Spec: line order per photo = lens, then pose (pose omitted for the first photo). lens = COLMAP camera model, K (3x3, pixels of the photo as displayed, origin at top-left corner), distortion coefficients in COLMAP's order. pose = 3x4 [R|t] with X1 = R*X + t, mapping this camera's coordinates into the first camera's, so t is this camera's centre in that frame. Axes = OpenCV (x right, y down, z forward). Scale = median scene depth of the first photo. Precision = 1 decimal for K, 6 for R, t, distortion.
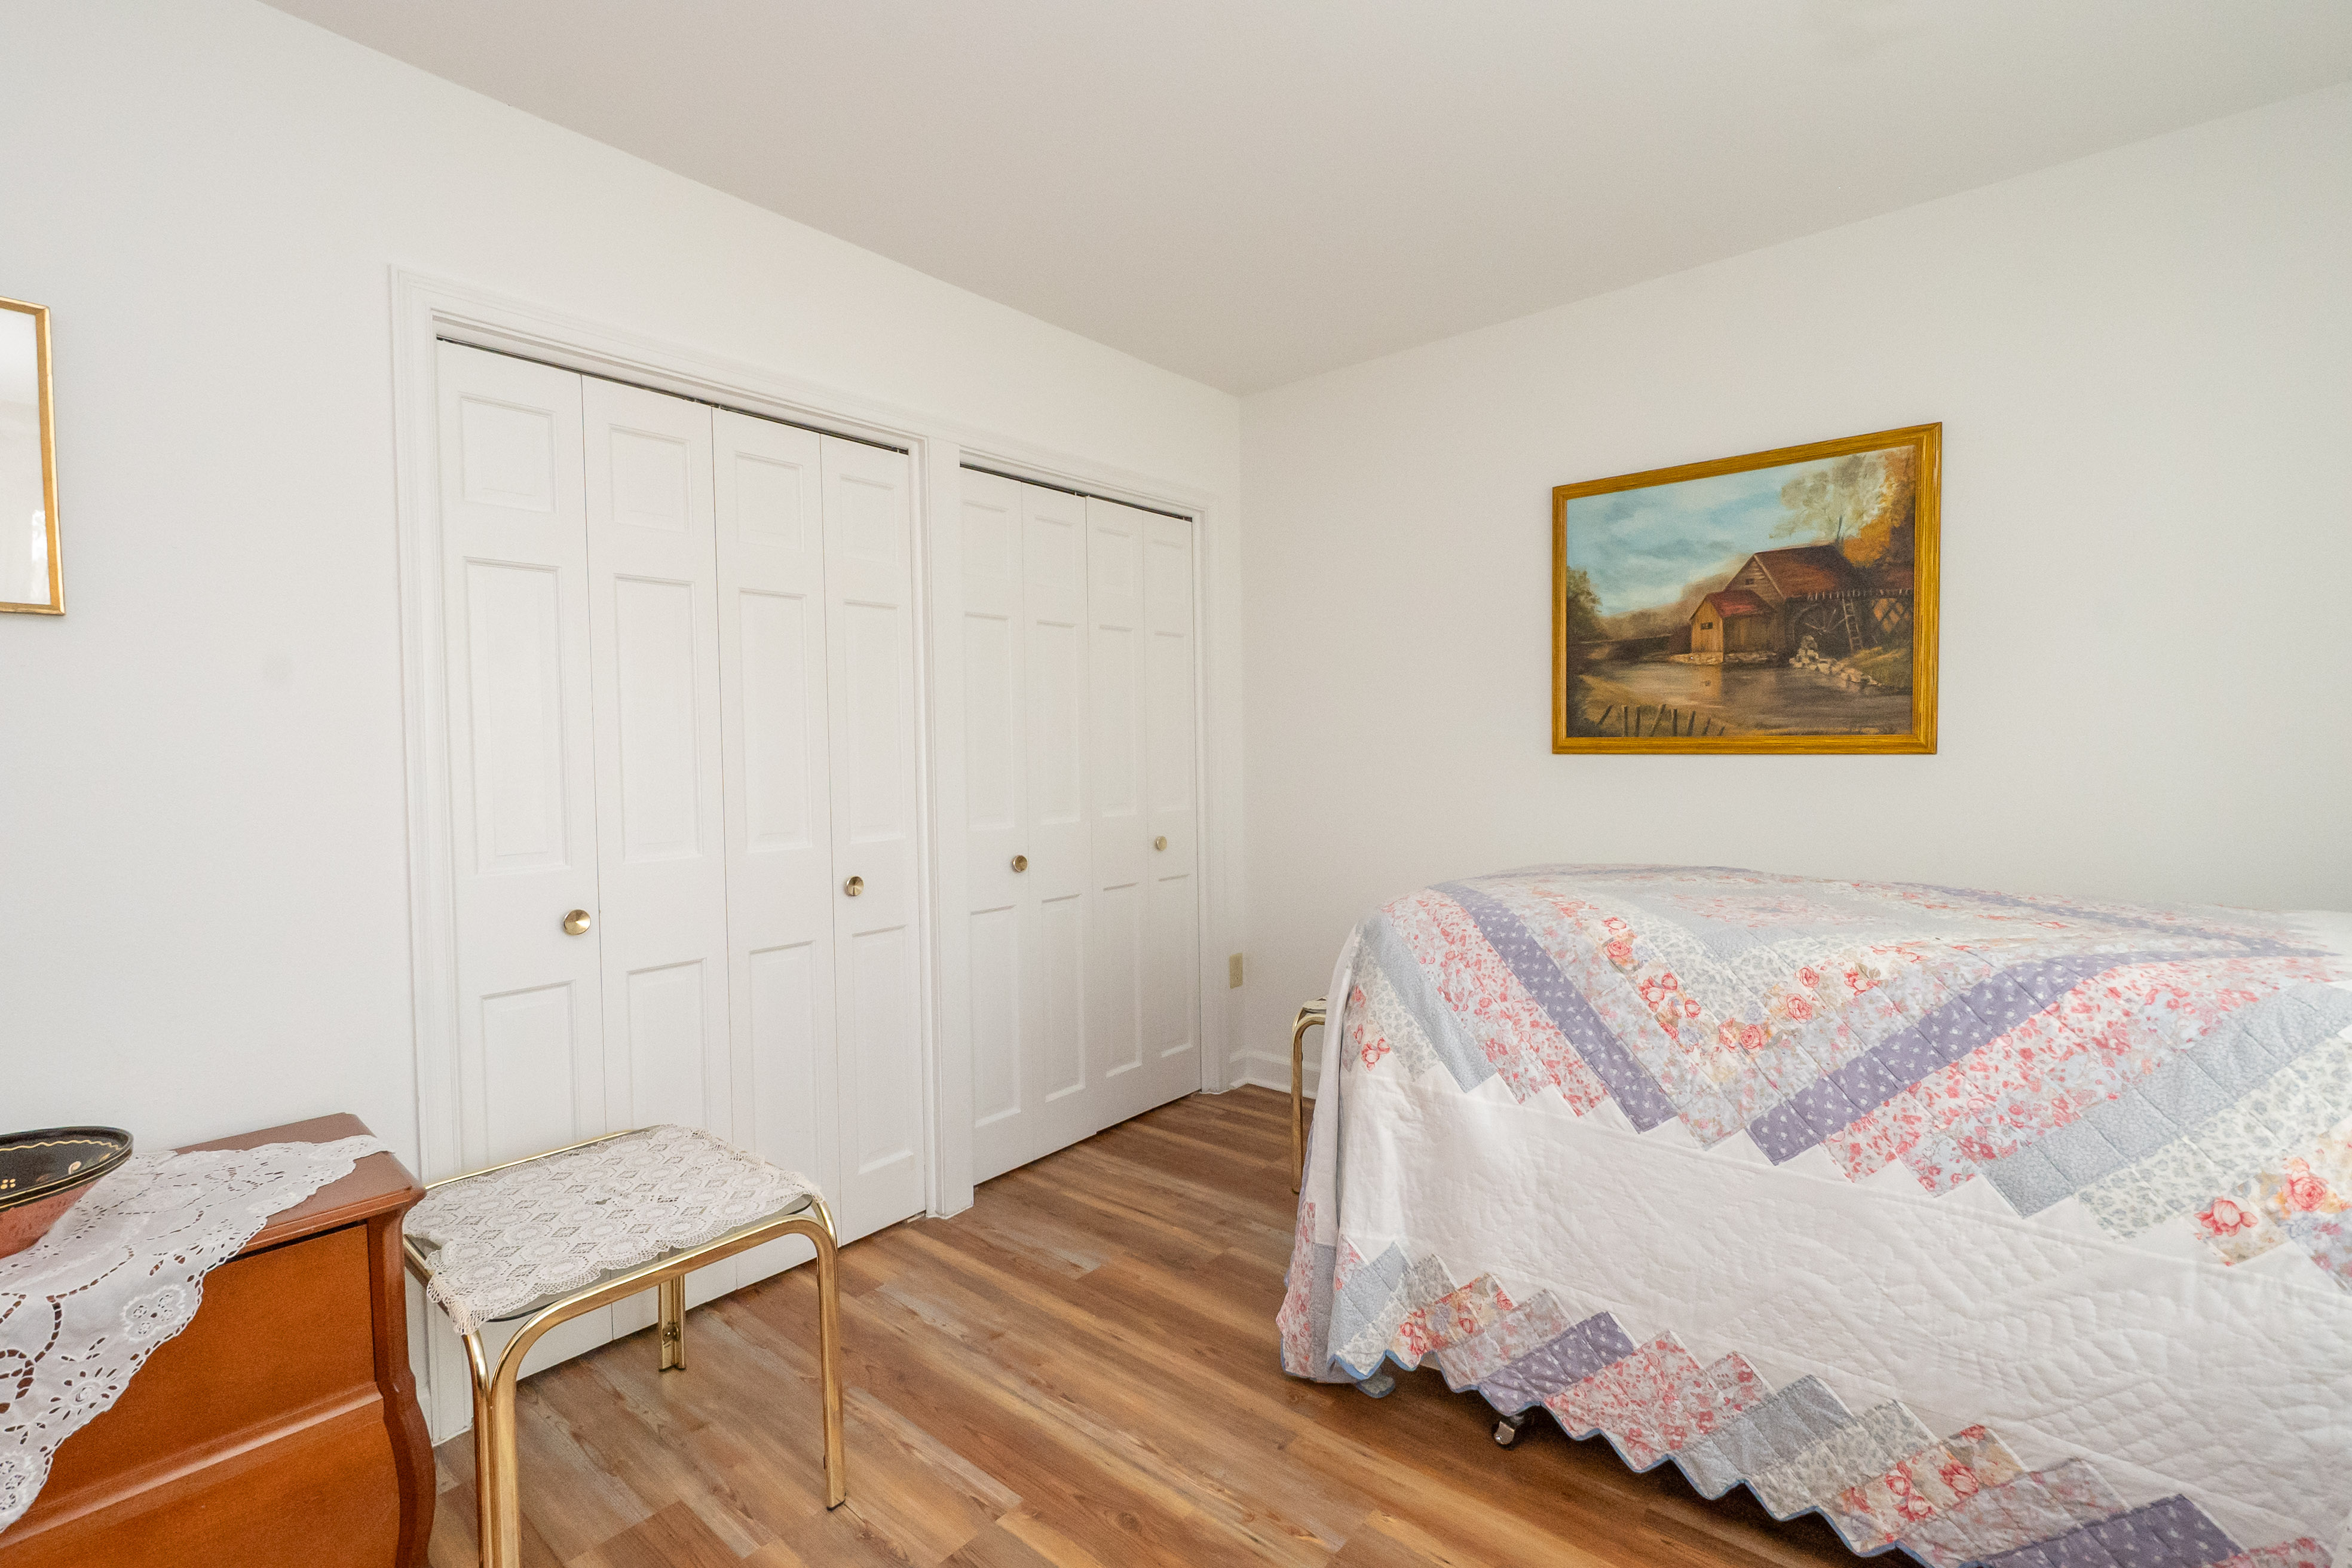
lens RADIAL K [[1031.0, 0, 1164.4], [0, 1031.0, 777.7], [0, 0, 1]] dist [0.011346, -0.010635]
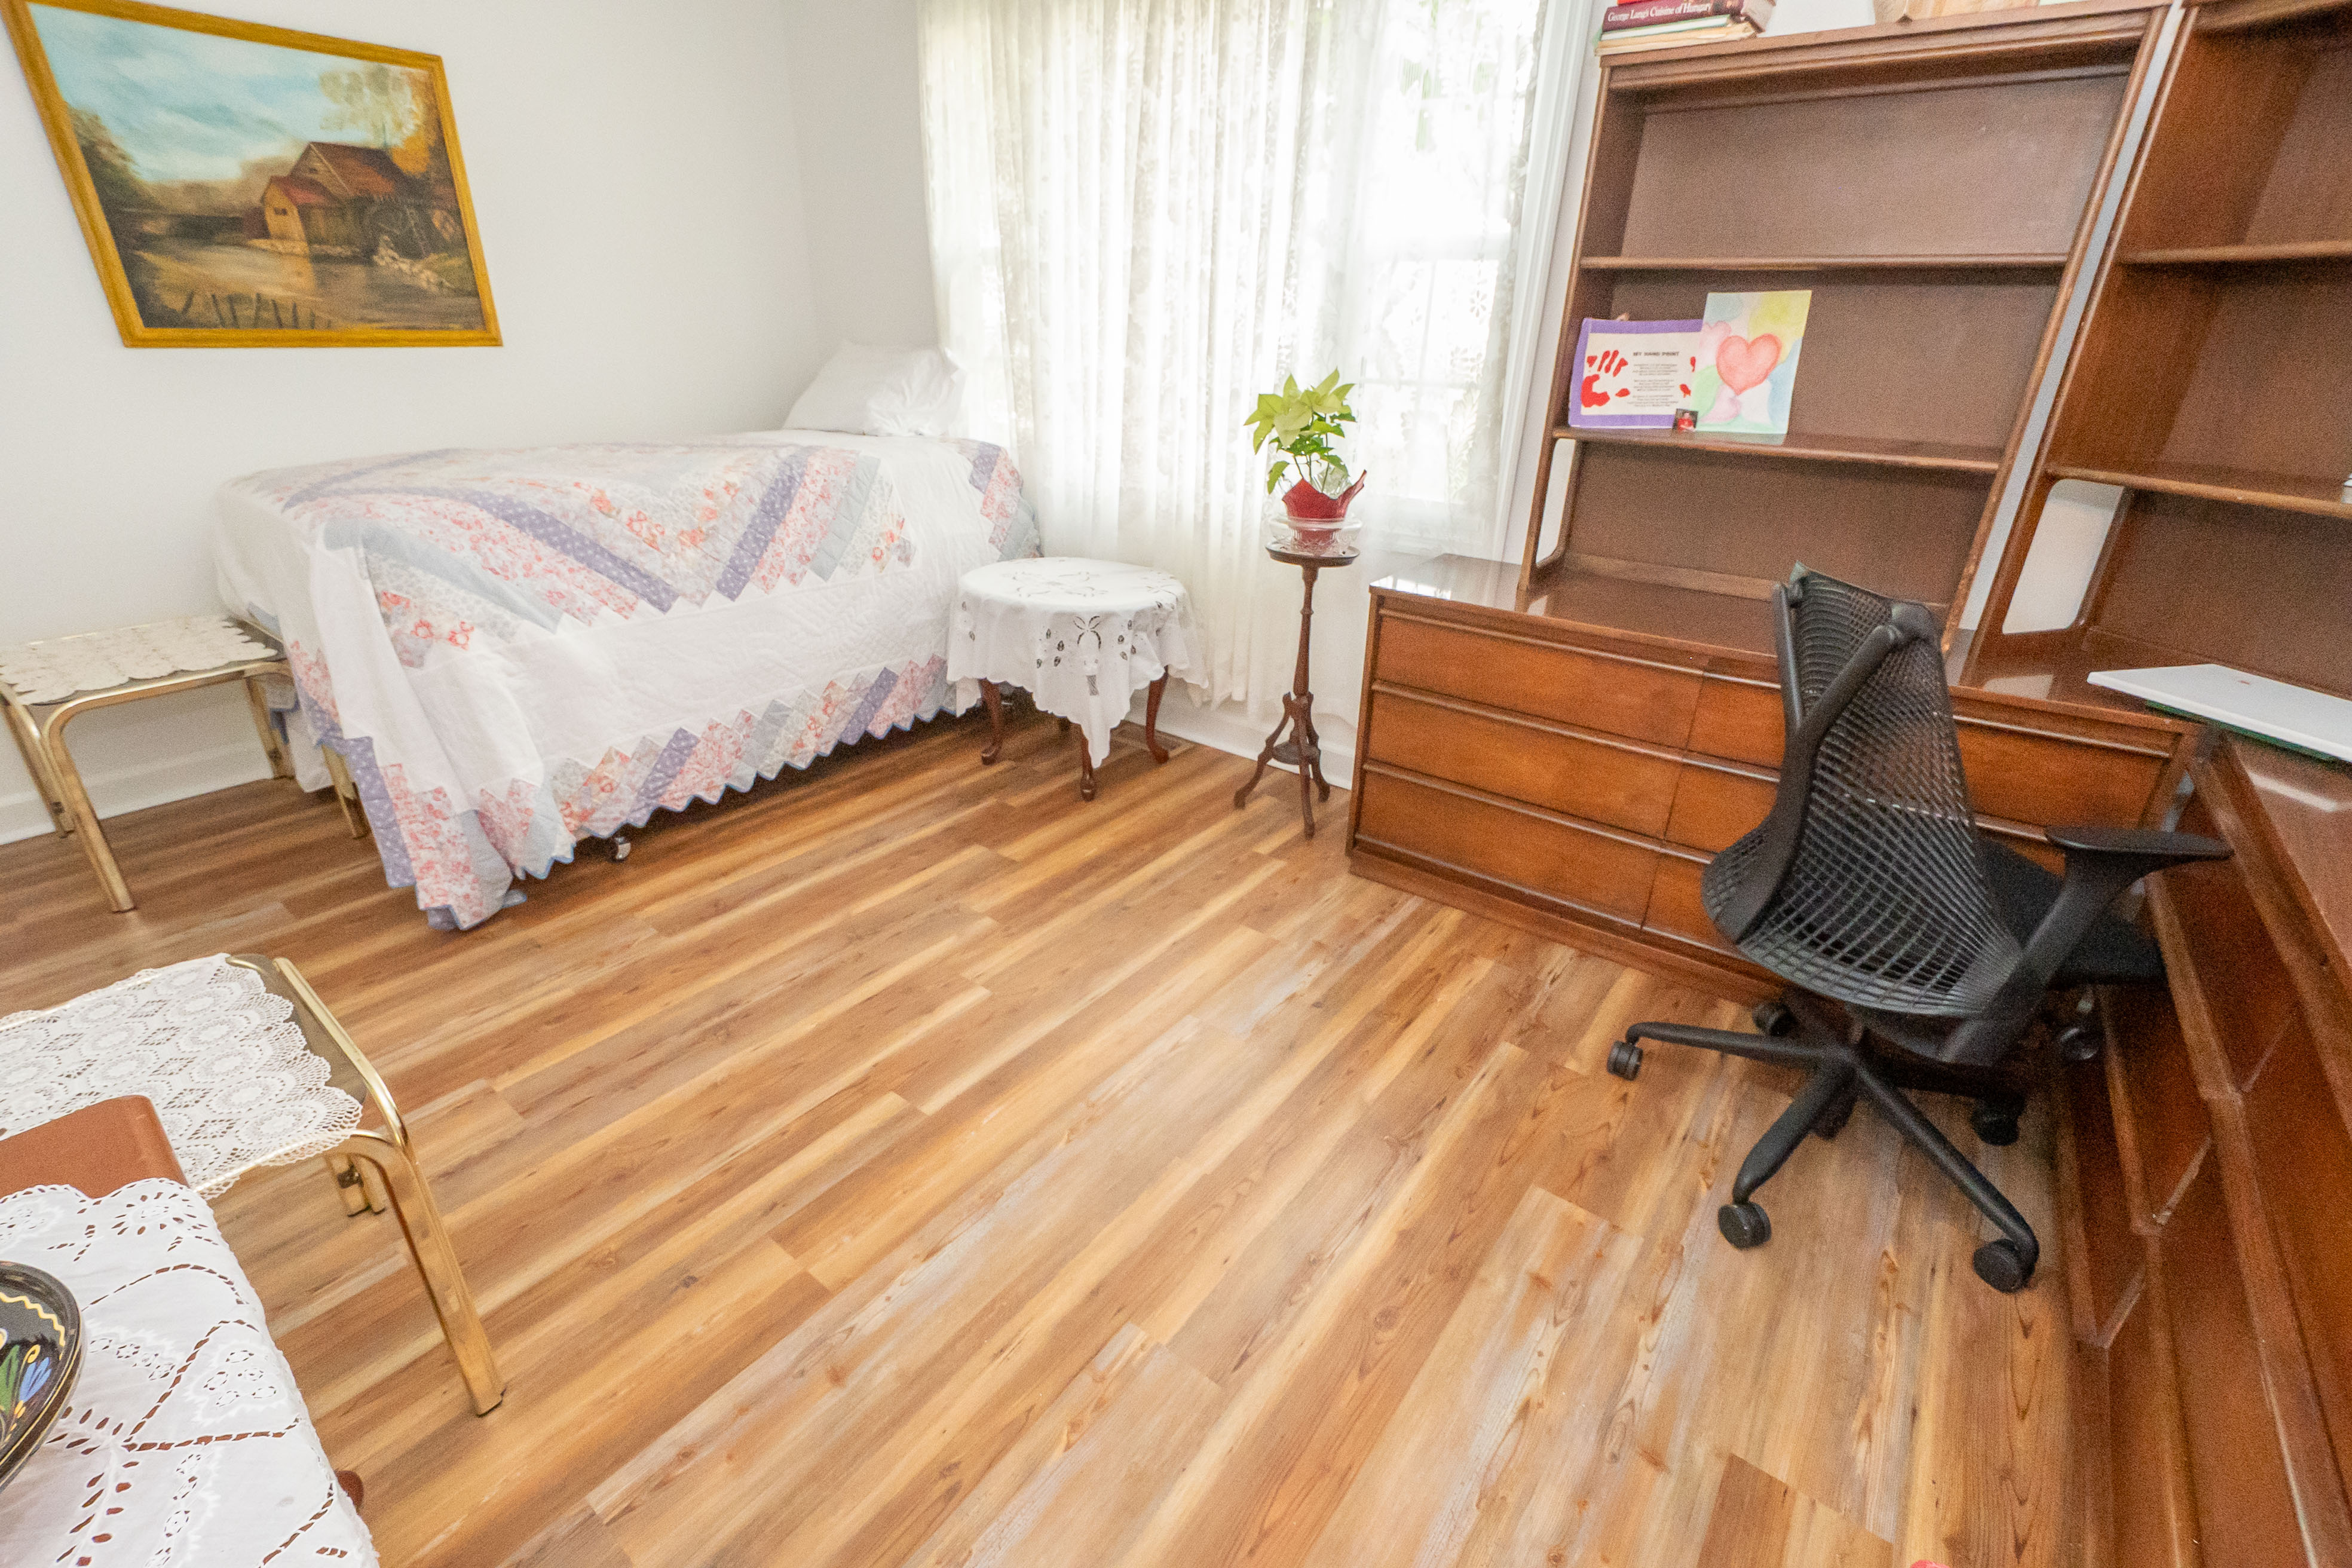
lens RADIAL K [[1031.6, 0, 1170.3], [0, 1031.6, 781.2], [0, 0, 1]] dist [0.008227, -0.005661]
pose [[-0.045295, -0.396673, 0.916842, -0.990308], [0.013058, 0.917470, 0.397590, -0.036525], [-0.998888, 0.029981, -0.036377, 0.255803]]
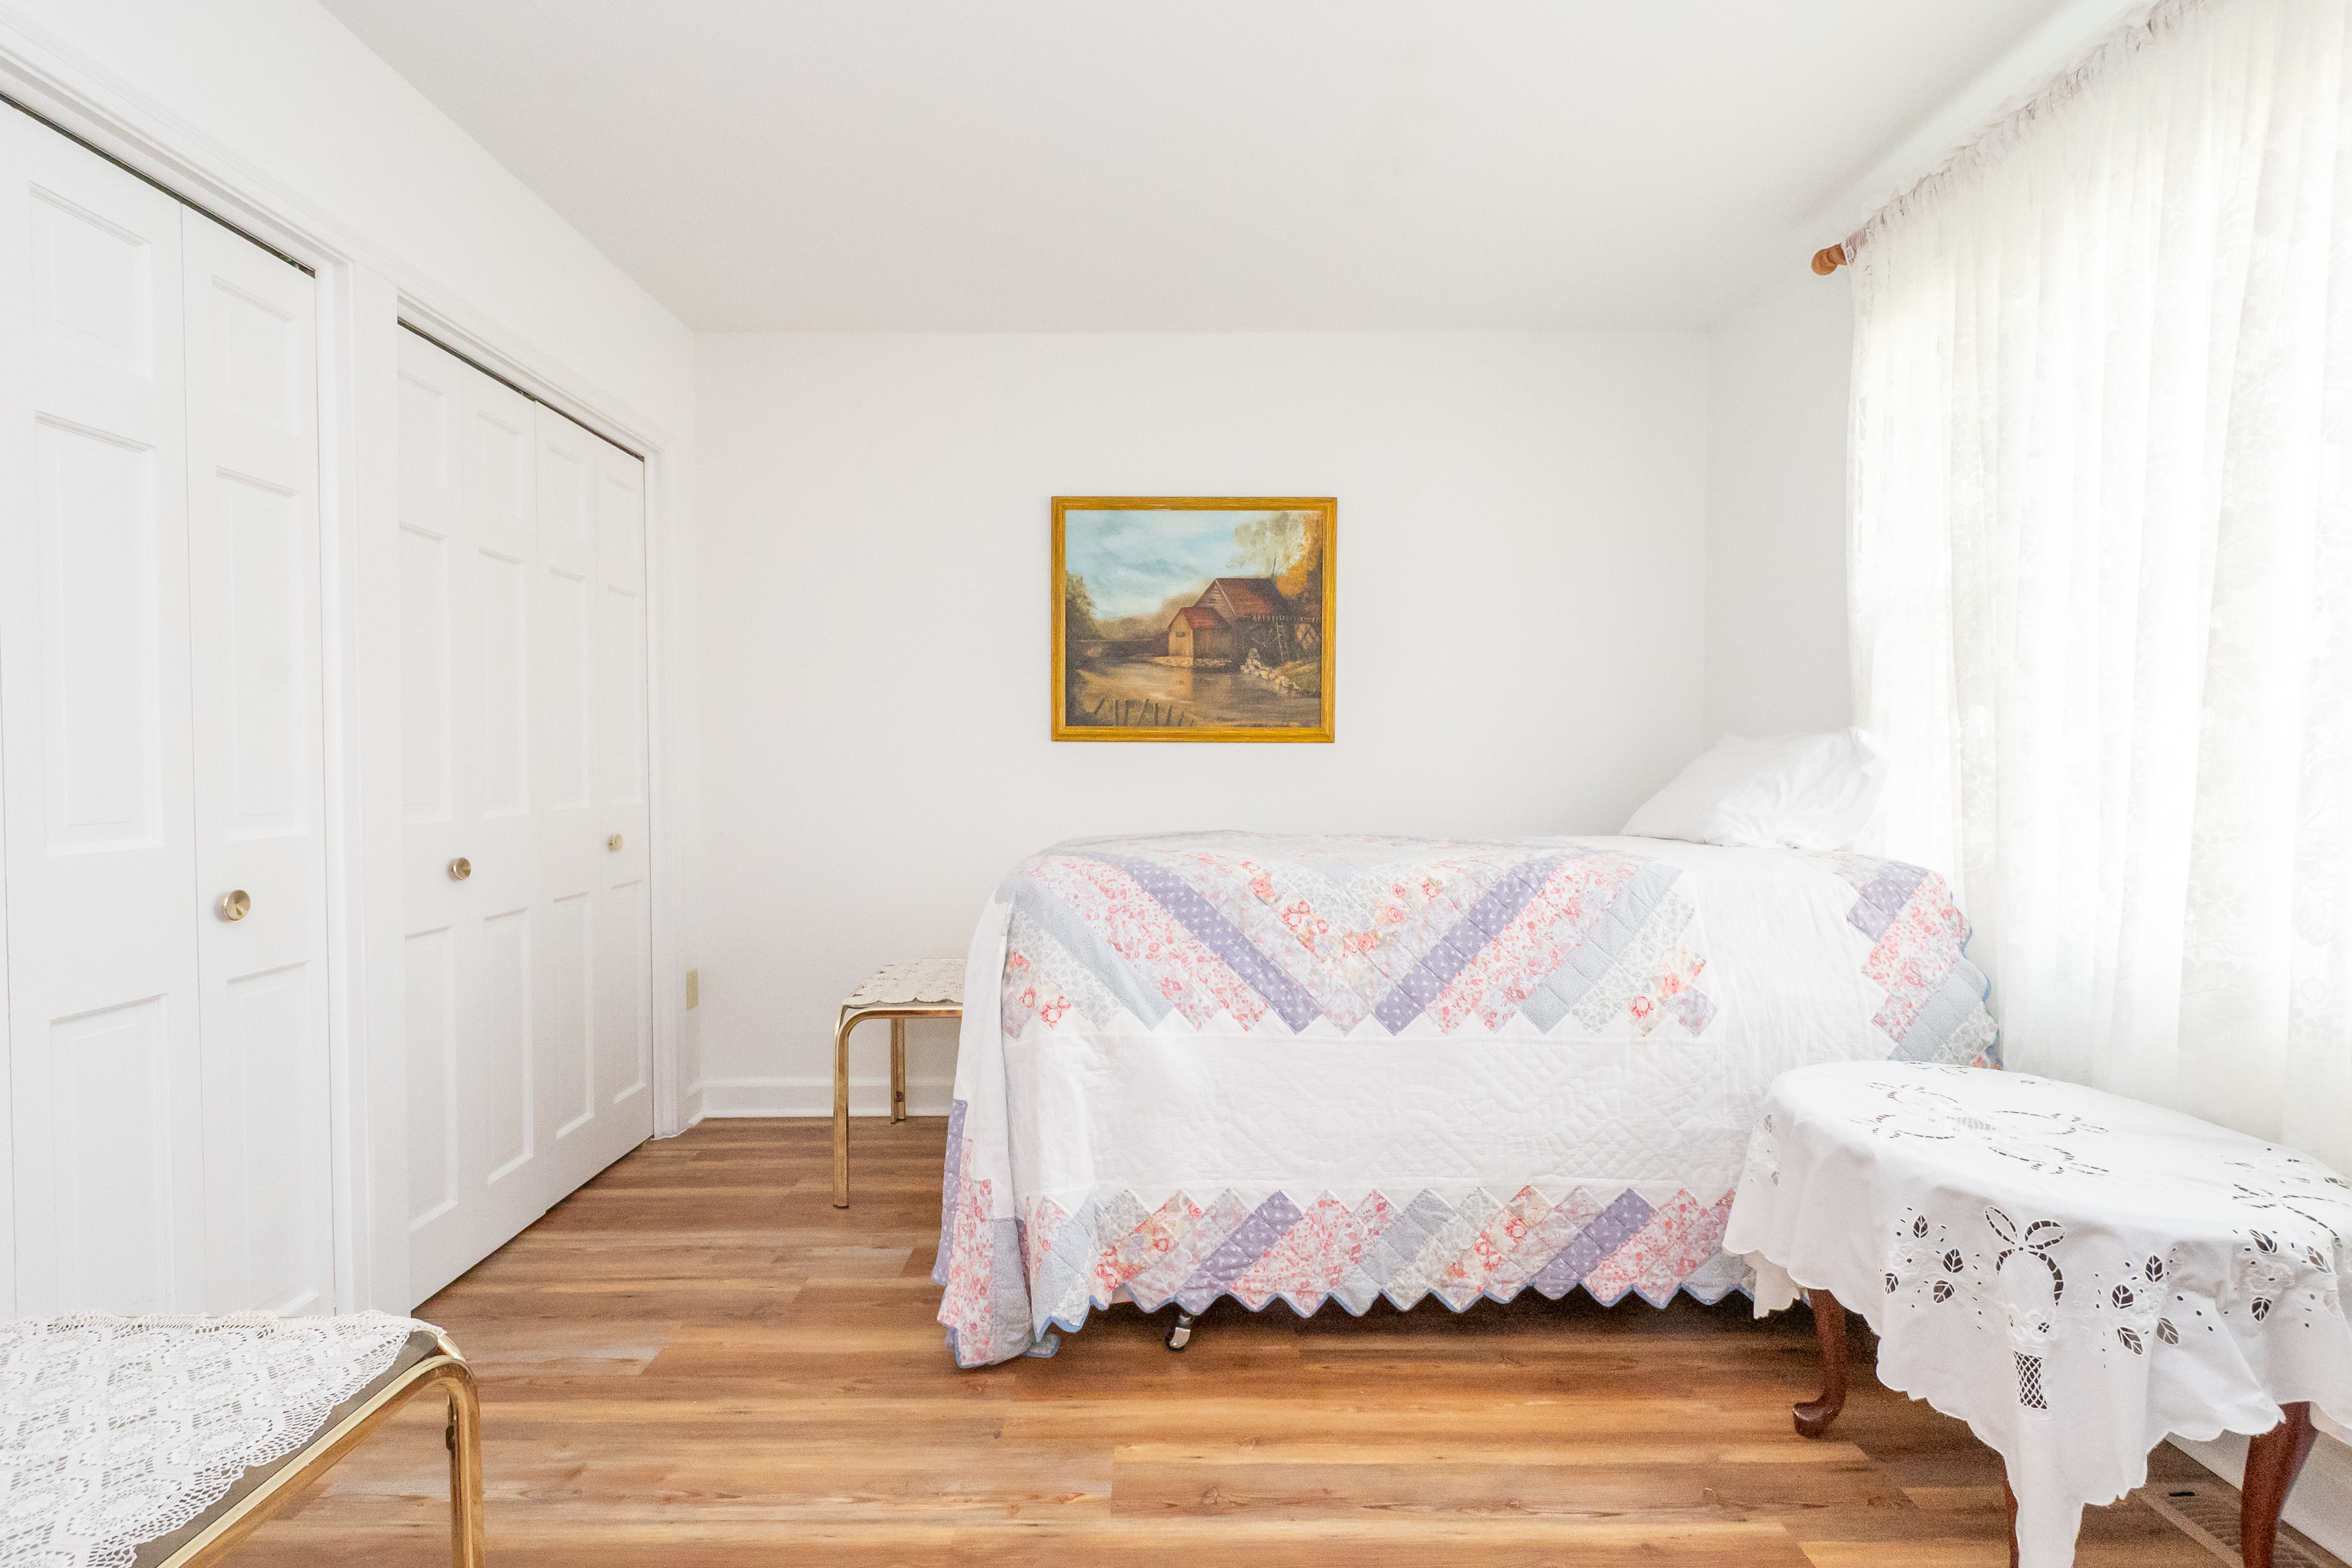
lens RADIAL K [[1031.0, 0, 1164.4], [0, 1031.0, 777.7], [0, 0, 1]] dist [0.011346, -0.010635]
pose [[0.762385, 0.003128, 0.647116, -0.380982], [0.010305, 0.999803, -0.016973, 0.056585], [-0.647042, 0.019608, 0.762202, 0.156937]]
